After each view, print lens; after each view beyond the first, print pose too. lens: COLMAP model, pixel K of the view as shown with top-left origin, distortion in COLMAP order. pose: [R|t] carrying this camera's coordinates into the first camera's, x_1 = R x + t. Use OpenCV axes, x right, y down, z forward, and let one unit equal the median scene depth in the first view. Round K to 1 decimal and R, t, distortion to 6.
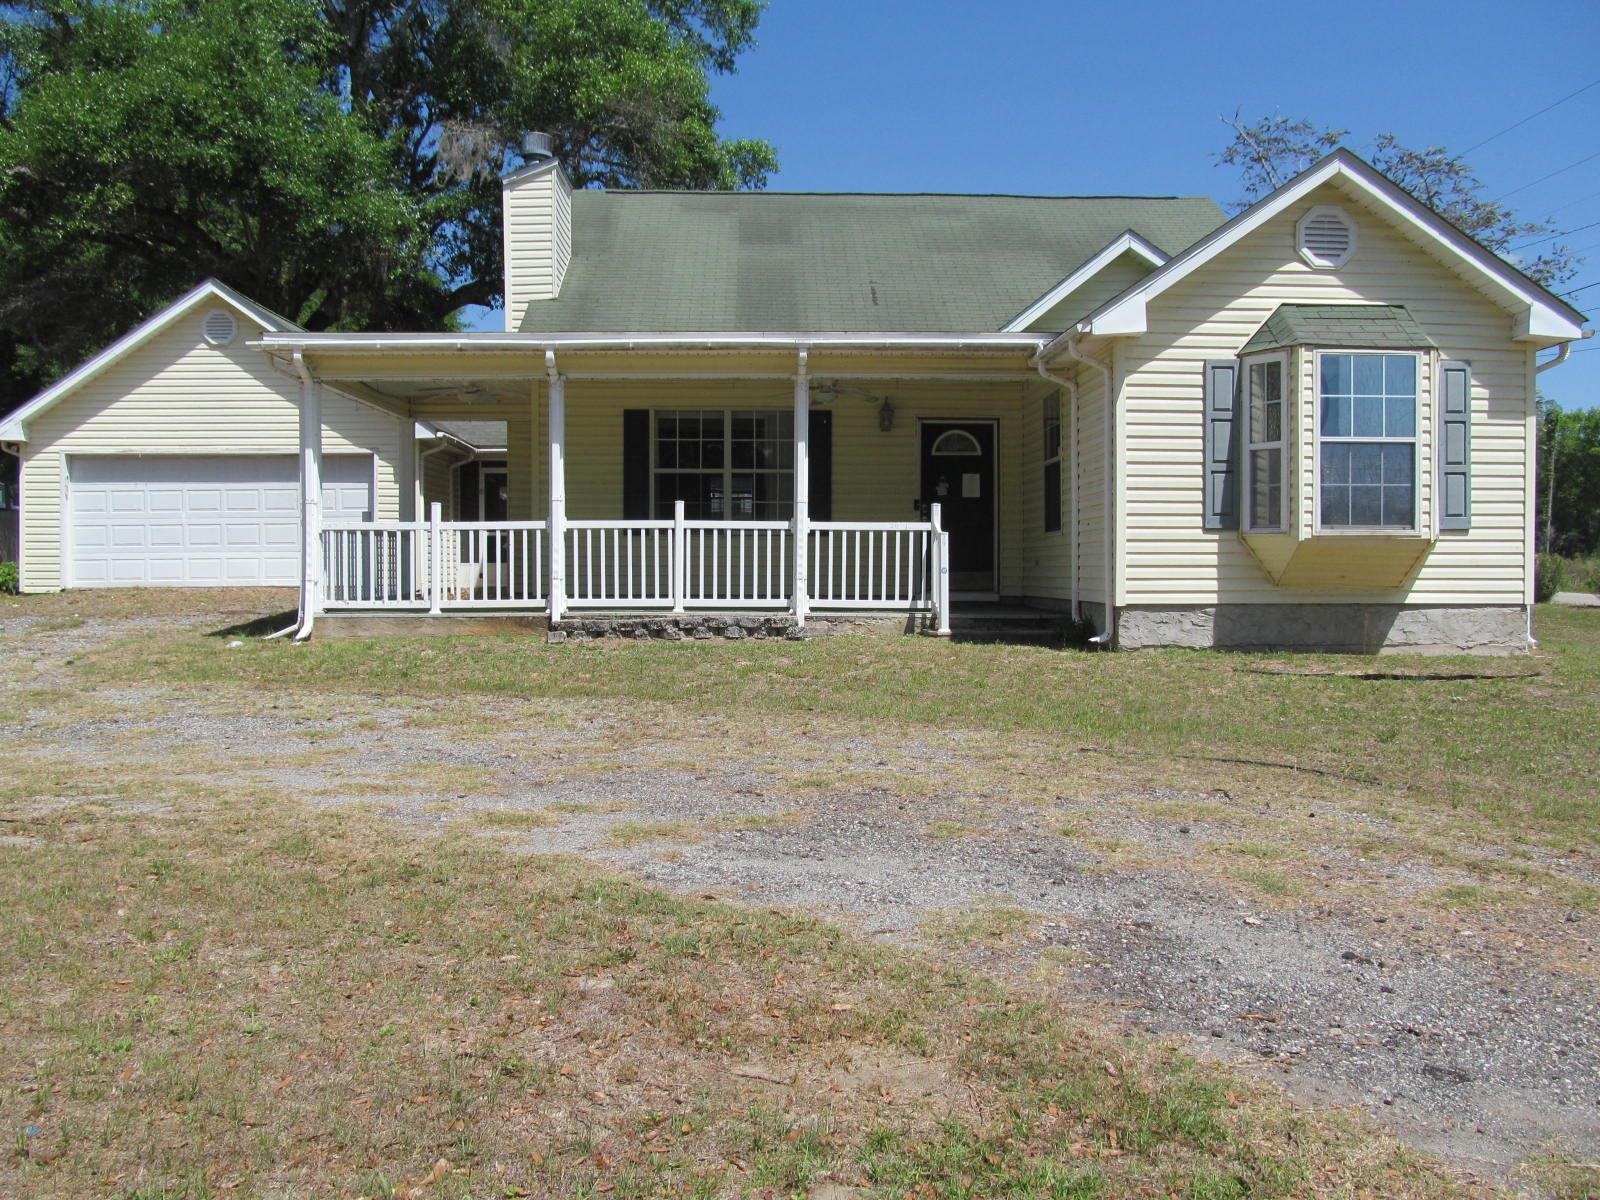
lens RADIAL K [[1295.6, 0, 800.0], [0, 1295.6, 600.0], [0, 0, 1]] dist [-0.003645, 0.000002]
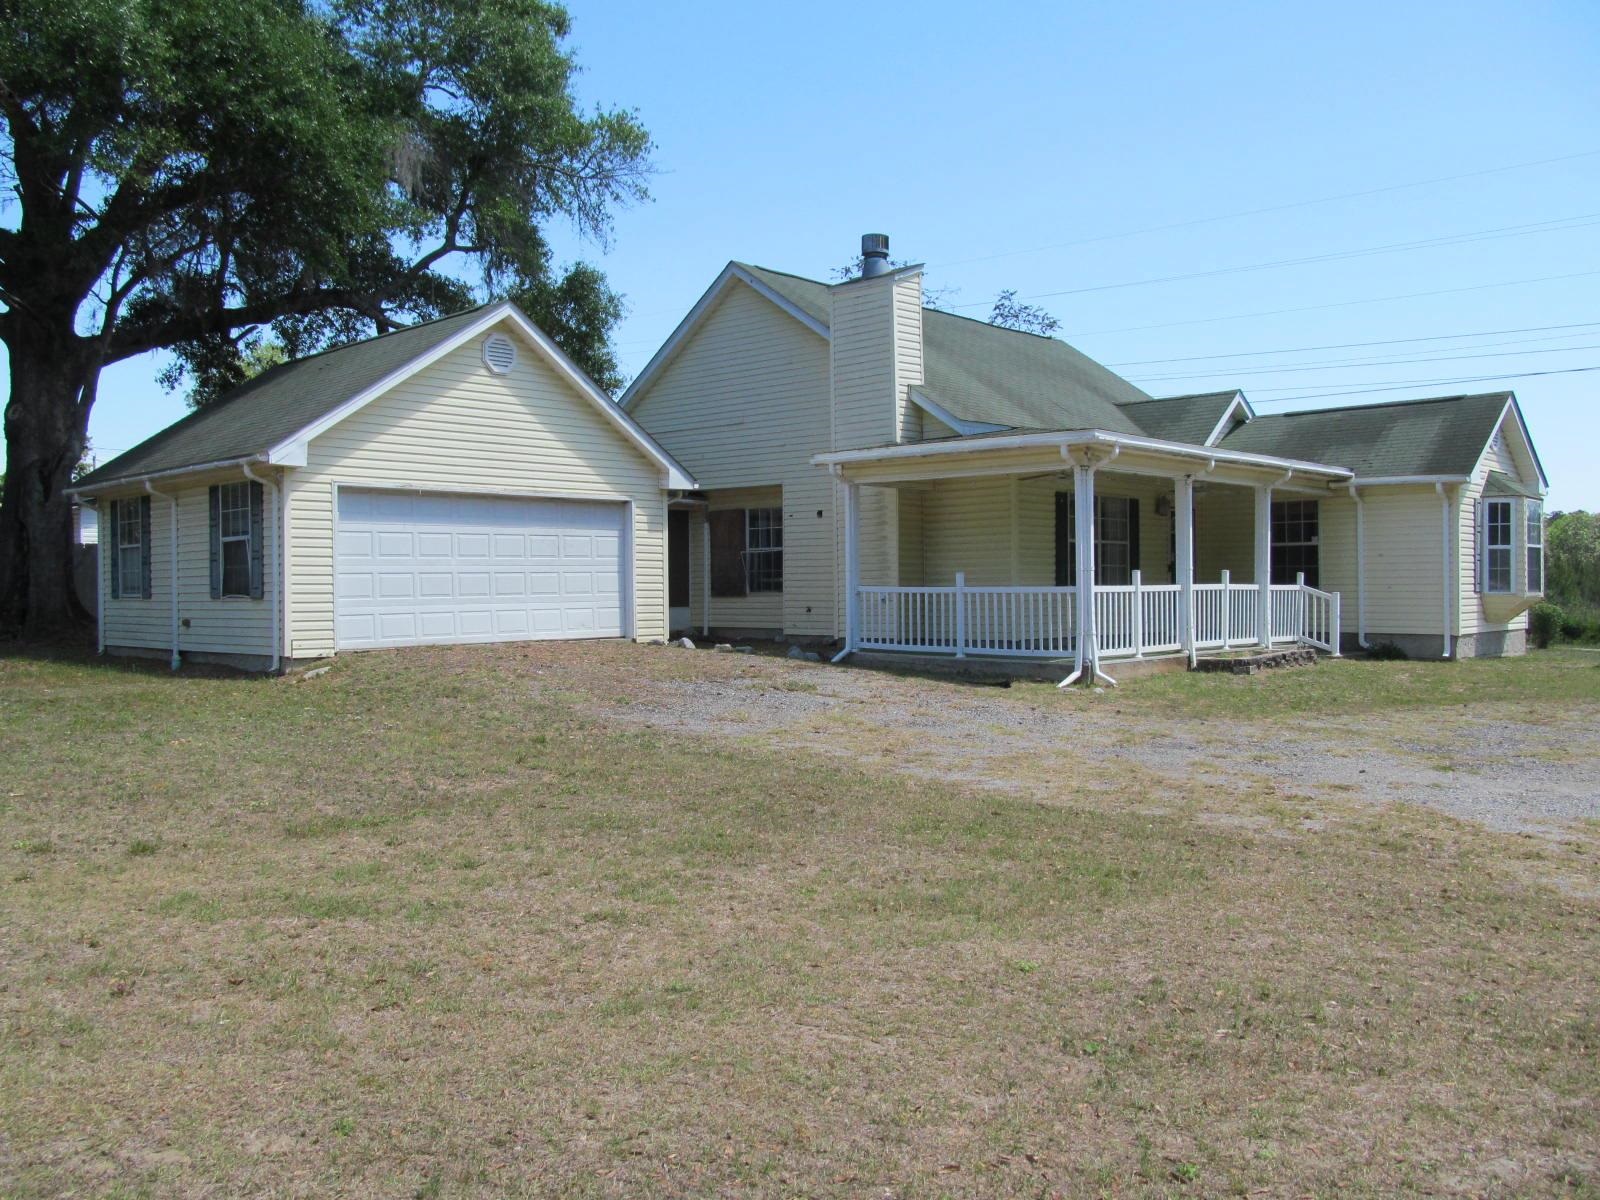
lens RADIAL K [[1295.6, 0, 800.0], [0, 1295.6, 600.0], [0, 0, 1]] dist [-0.003645, 0.000002]
pose [[0.701347, -0.009985, 0.712750, -0.953349], [0.020614, 0.999768, -0.006279, -0.029912], [-0.712522, 0.019096, 0.701390, 0.226164]]
